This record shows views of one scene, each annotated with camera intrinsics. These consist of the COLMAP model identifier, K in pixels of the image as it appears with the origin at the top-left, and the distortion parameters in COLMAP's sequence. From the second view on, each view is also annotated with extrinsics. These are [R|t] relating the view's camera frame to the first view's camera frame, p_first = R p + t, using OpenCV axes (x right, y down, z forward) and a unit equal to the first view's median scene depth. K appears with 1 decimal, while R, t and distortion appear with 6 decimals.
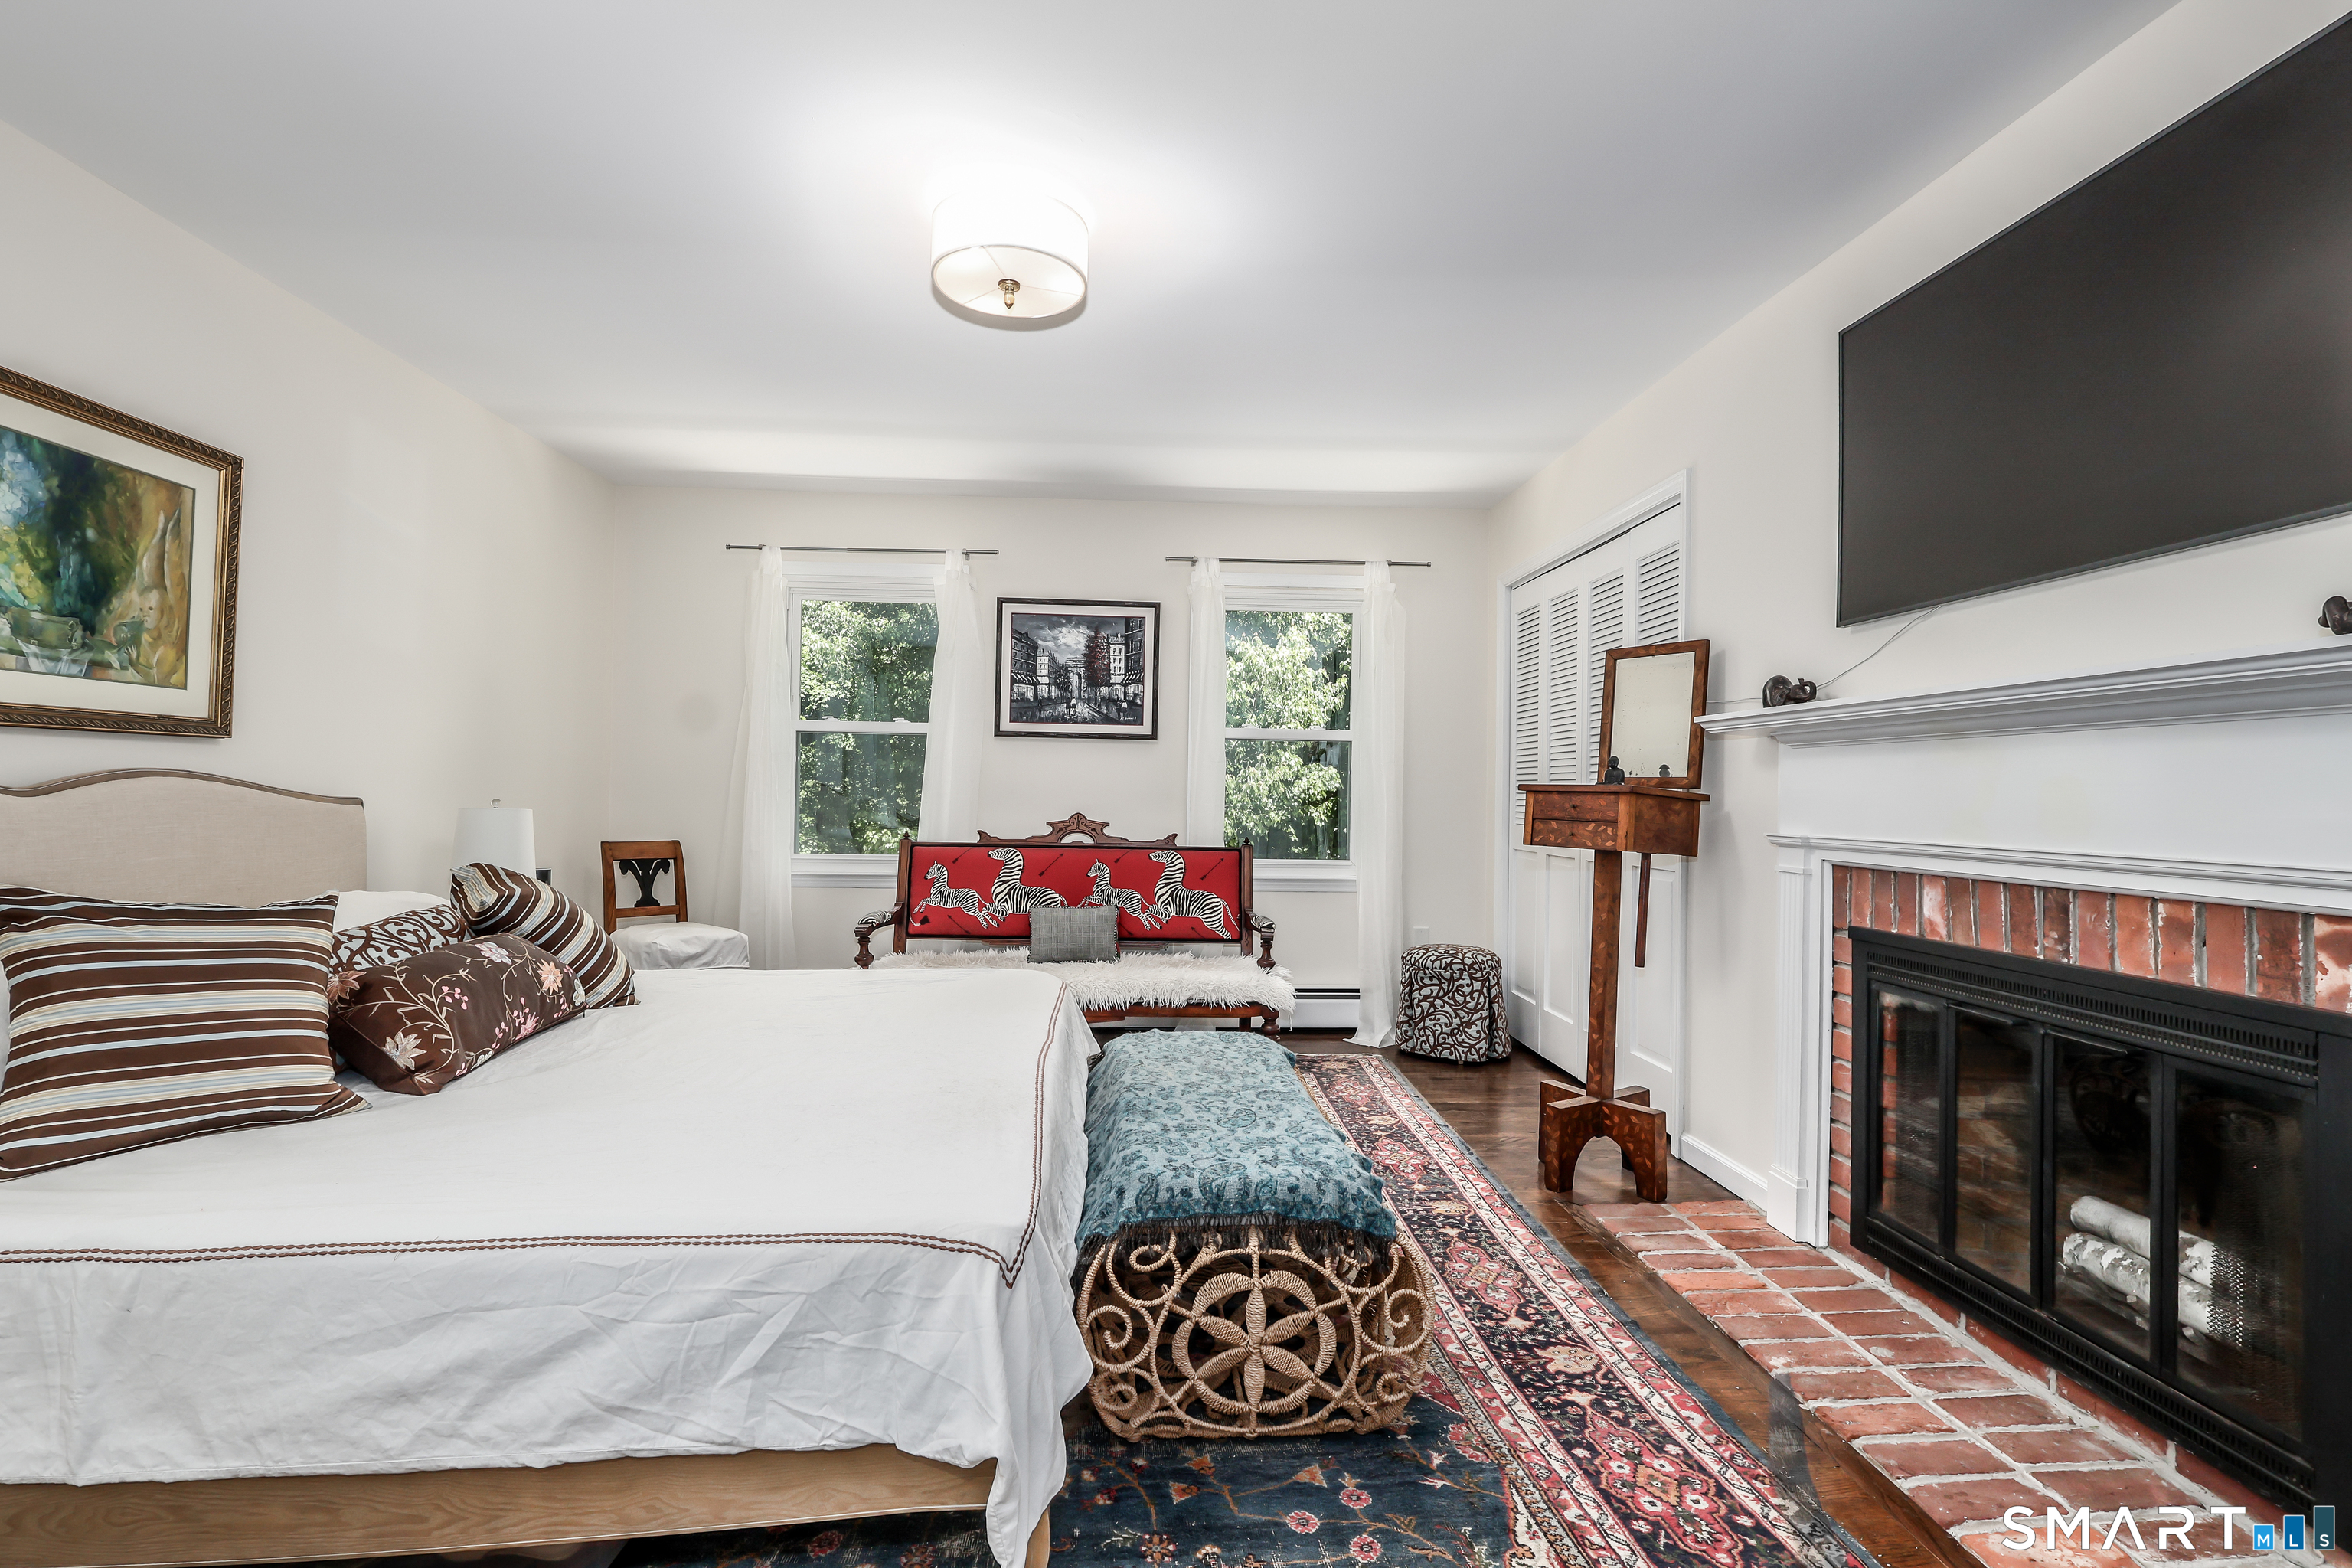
lens RADIAL K [[1081.0, 0, 1176.0], [0, 1081.0, 784.0], [0, 0, 1]] dist [-0.002269, 0.000678]
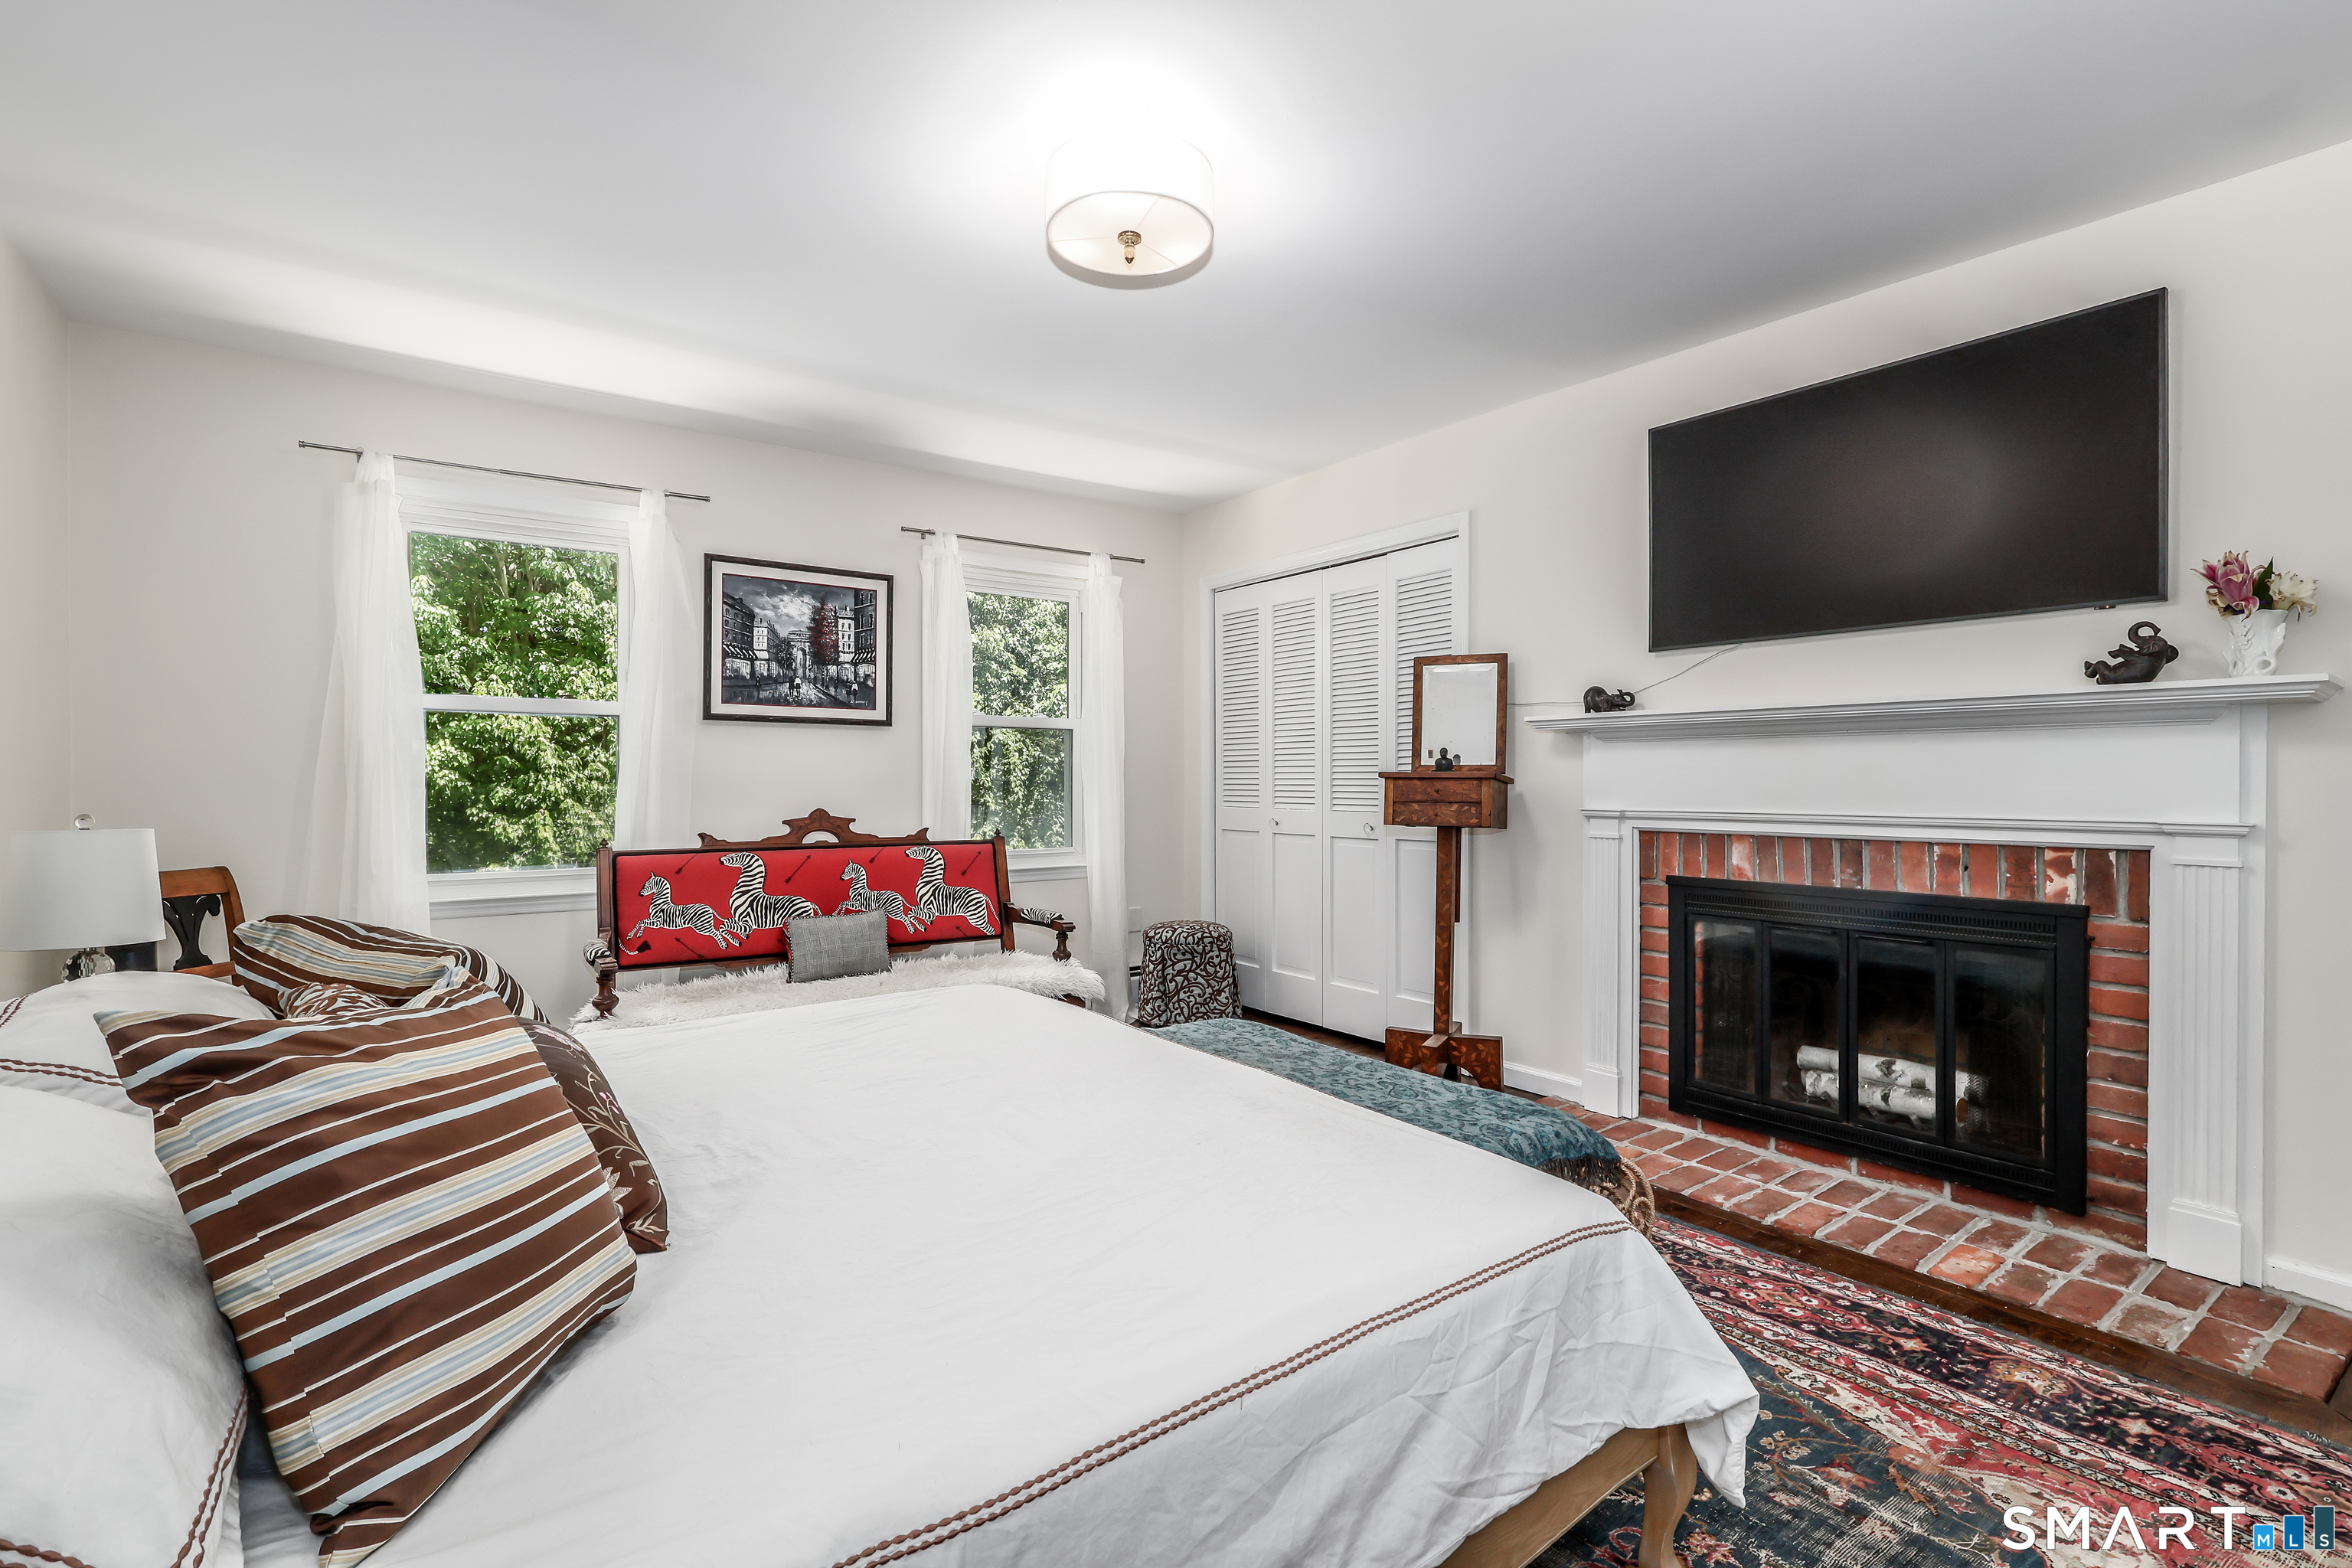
lens RADIAL K [[1081.0, 0, 1176.0], [0, 1081.0, 784.0], [0, 0, 1]] dist [-0.002269, 0.000678]
pose [[0.842113, -0.017356, 0.539021, -0.476107], [0.008881, 0.999793, 0.018318, -0.009884], [-0.539228, -0.010638, 0.842093, 0.151518]]
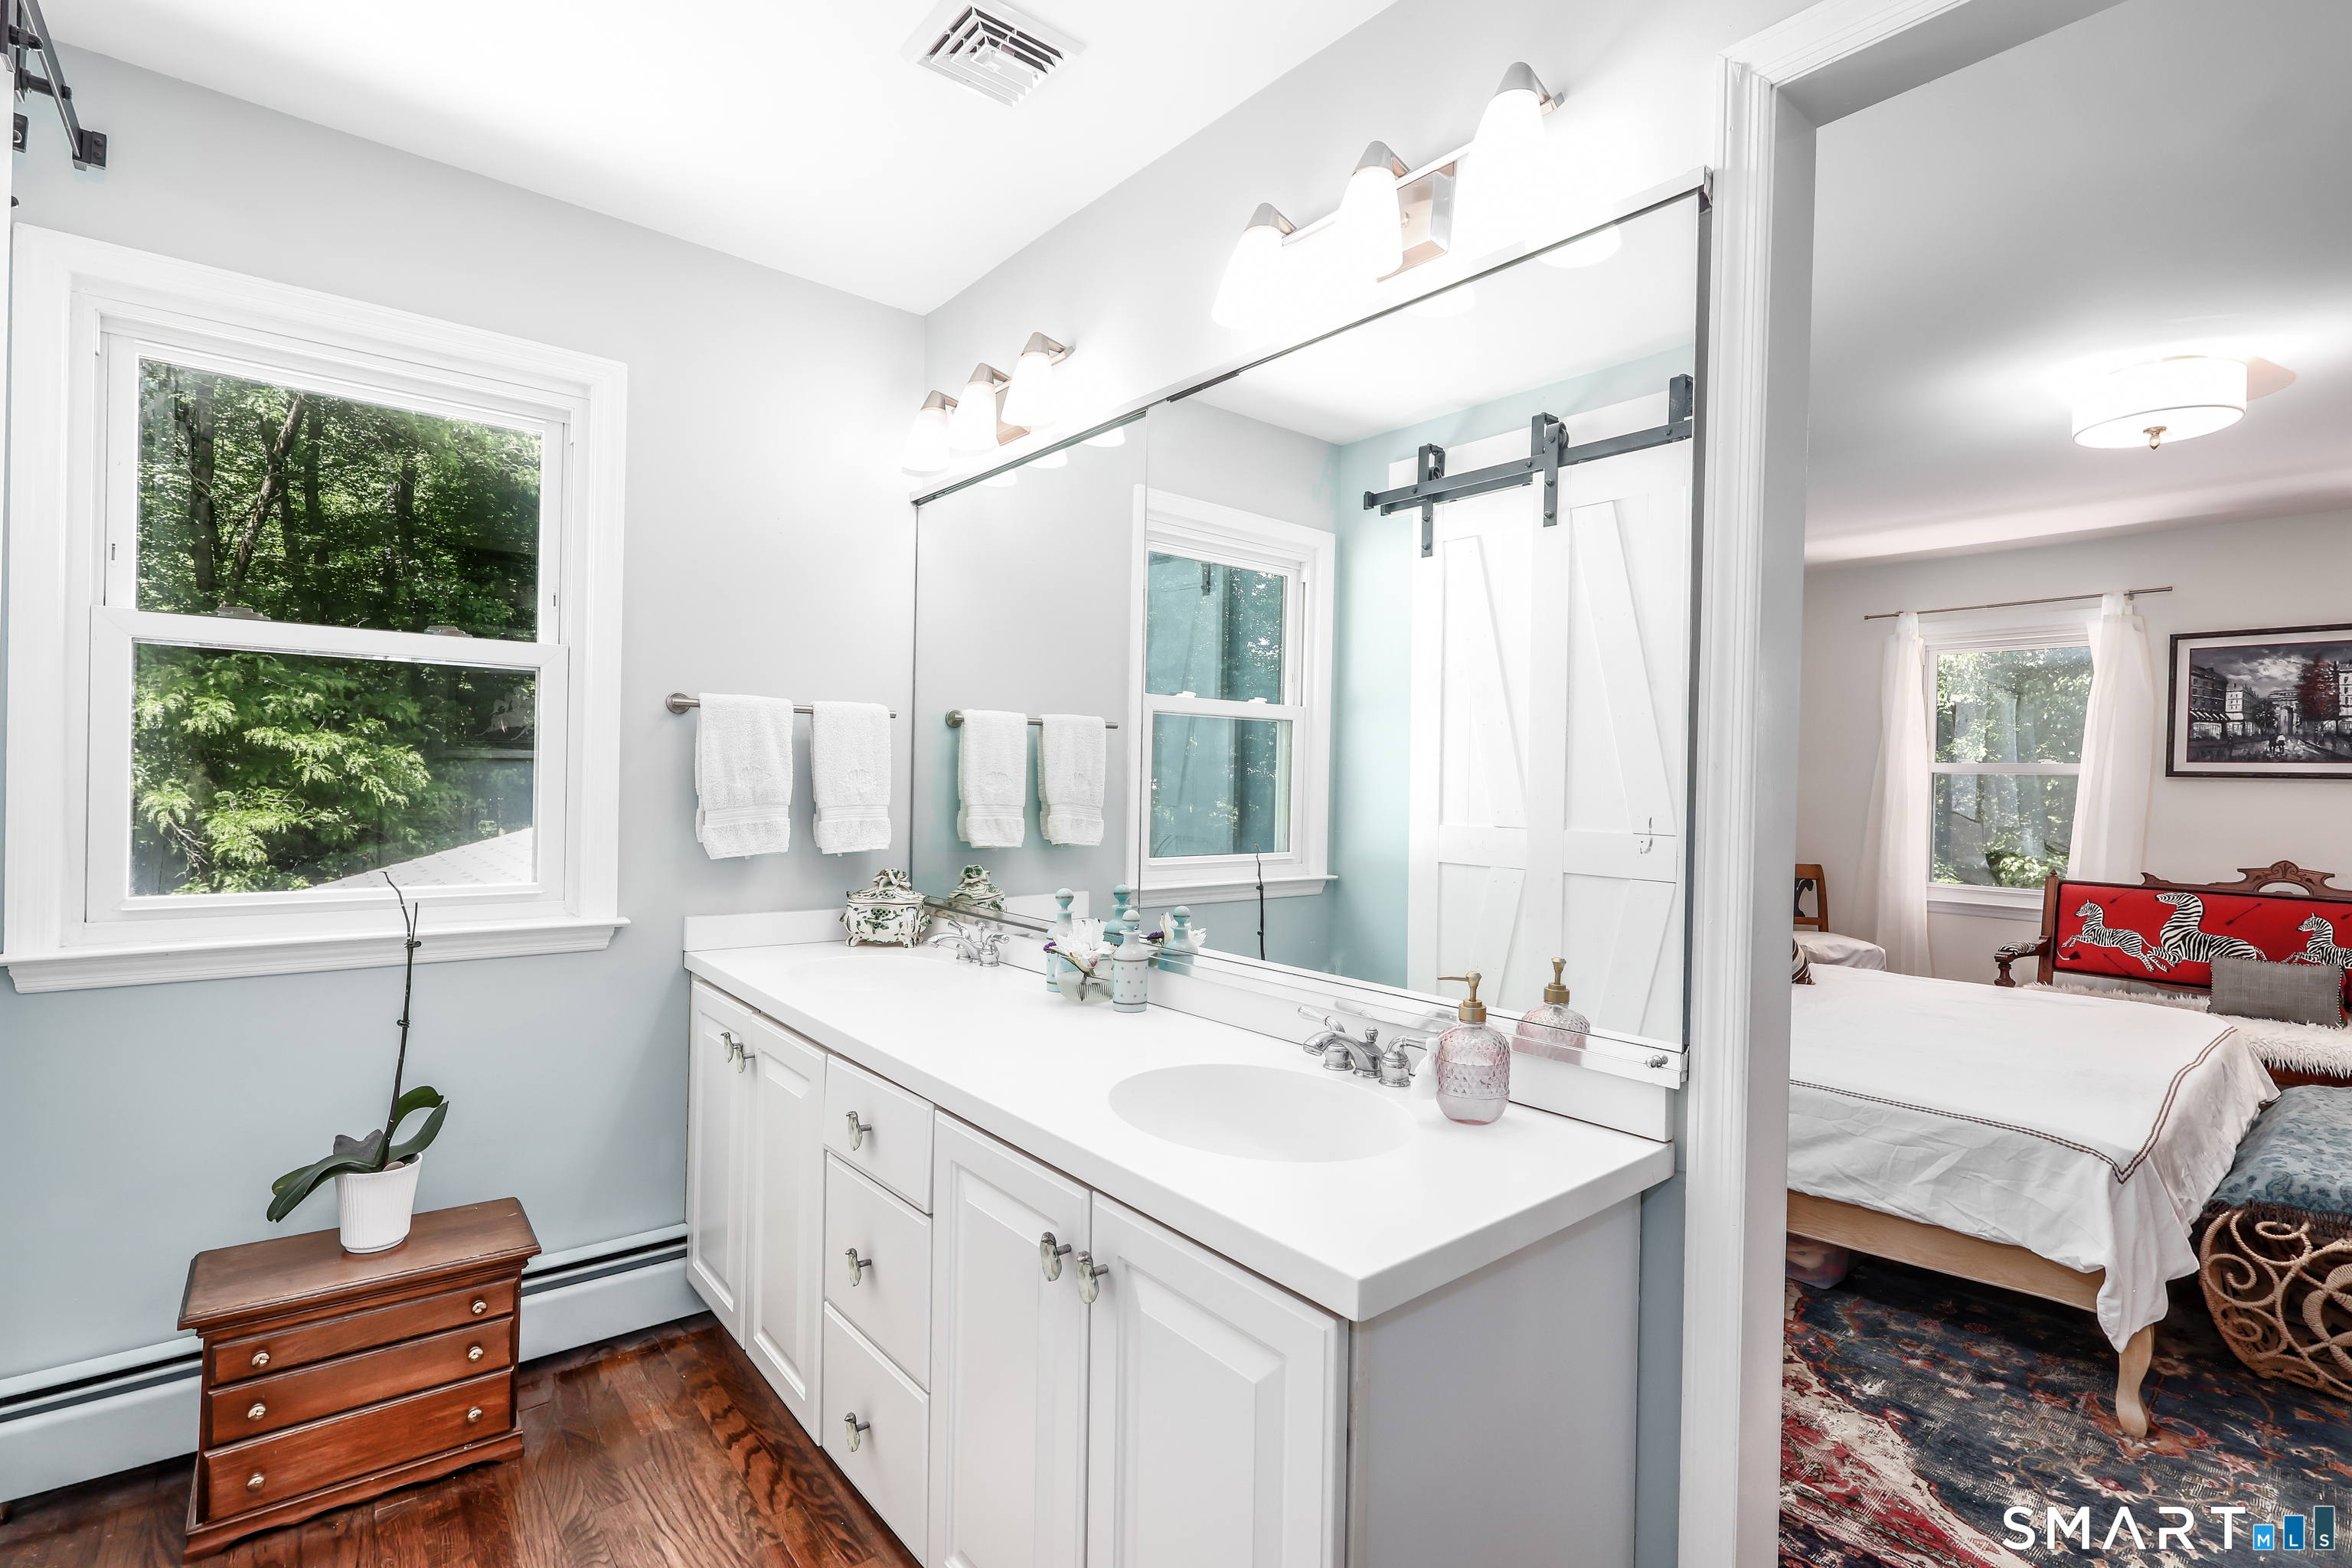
lens RADIAL K [[1081.0, 0, 1176.0], [0, 1081.0, 784.0], [0, 0, 1]] dist [-0.002269, 0.000678]
pose [[0.595363, -0.000071, -0.803457, 0.127421], [-0.004925, 0.999981, -0.003737, -0.045200], [0.803442, 0.006182, 0.595351, -0.459003]]
